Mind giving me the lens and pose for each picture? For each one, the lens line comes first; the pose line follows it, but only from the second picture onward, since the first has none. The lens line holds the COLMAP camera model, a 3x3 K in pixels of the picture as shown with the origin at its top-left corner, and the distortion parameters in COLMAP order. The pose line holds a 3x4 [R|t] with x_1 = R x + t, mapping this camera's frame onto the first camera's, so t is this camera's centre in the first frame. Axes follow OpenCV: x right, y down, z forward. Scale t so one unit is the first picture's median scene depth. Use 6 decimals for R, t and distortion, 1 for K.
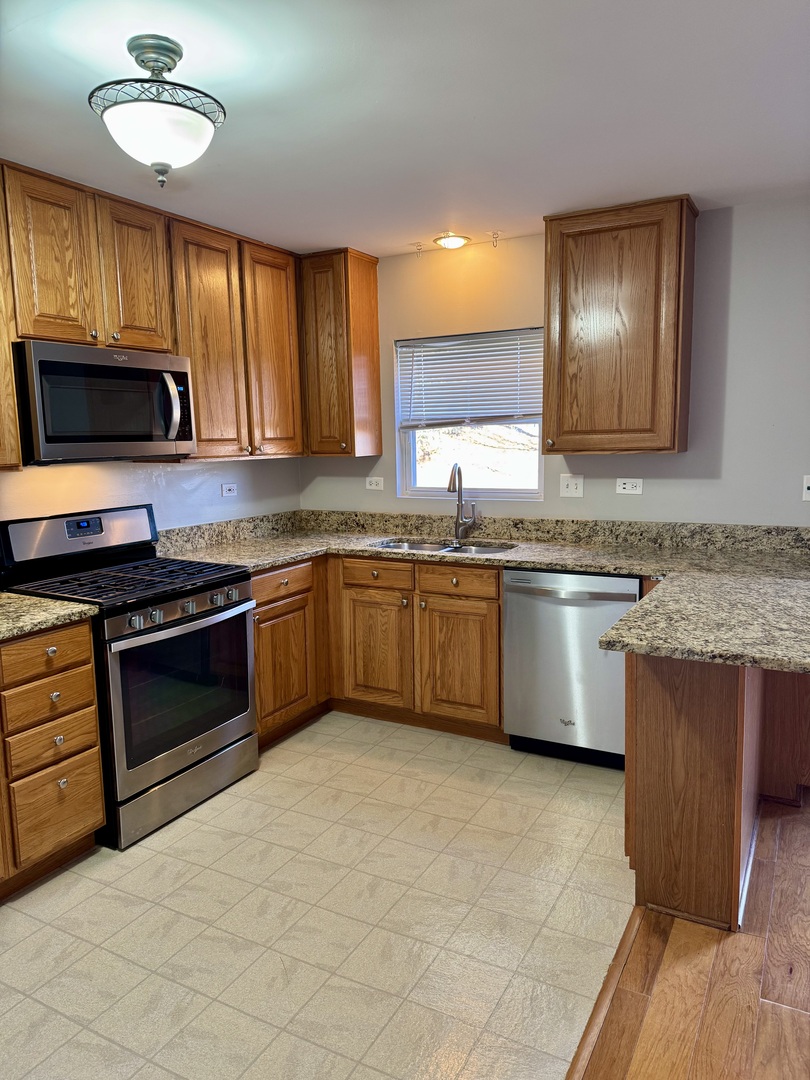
lens RADIAL K [[761.3, 0, 405.0], [0, 761.3, 540.0], [0, 0, 1]] dist [0.126408, -0.216348]
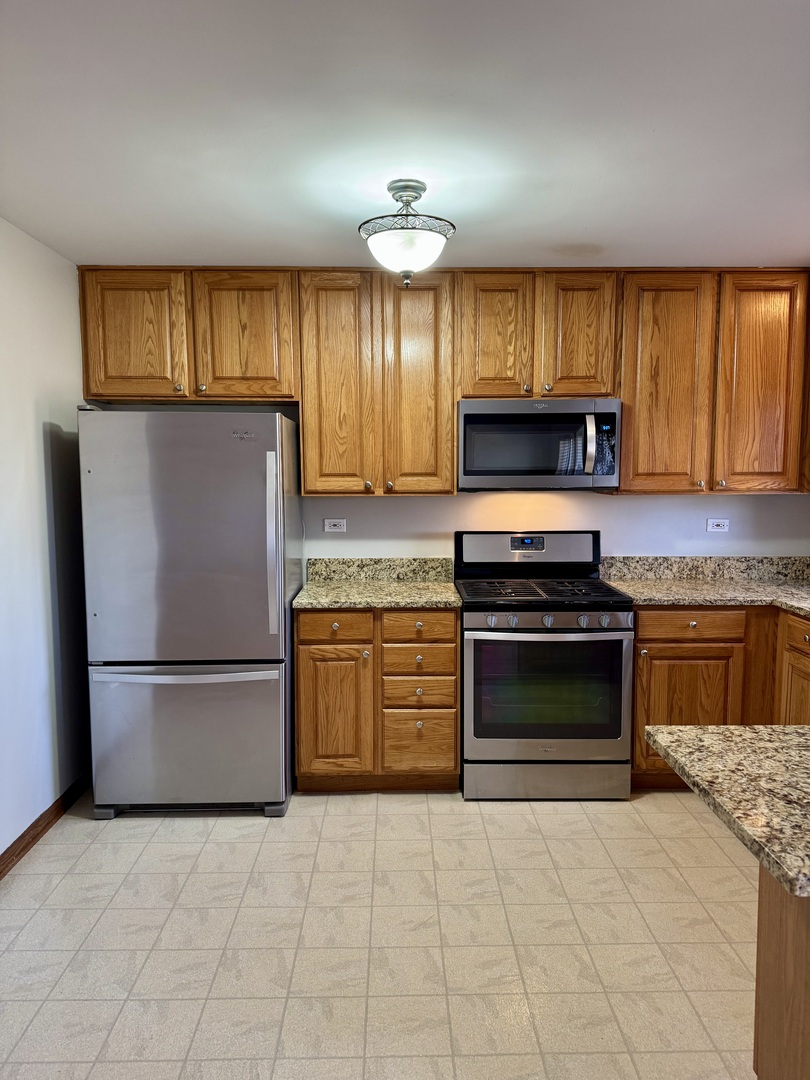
lens RADIAL K [[761.3, 0, 405.0], [0, 761.3, 540.0], [0, 0, 1]] dist [0.126408, -0.216348]
pose [[0.477963, 0.096940, -0.873014, 0.587896], [-0.128124, 0.990956, 0.039890, -0.048214], [0.868985, 0.092788, 0.486061, 0.253110]]
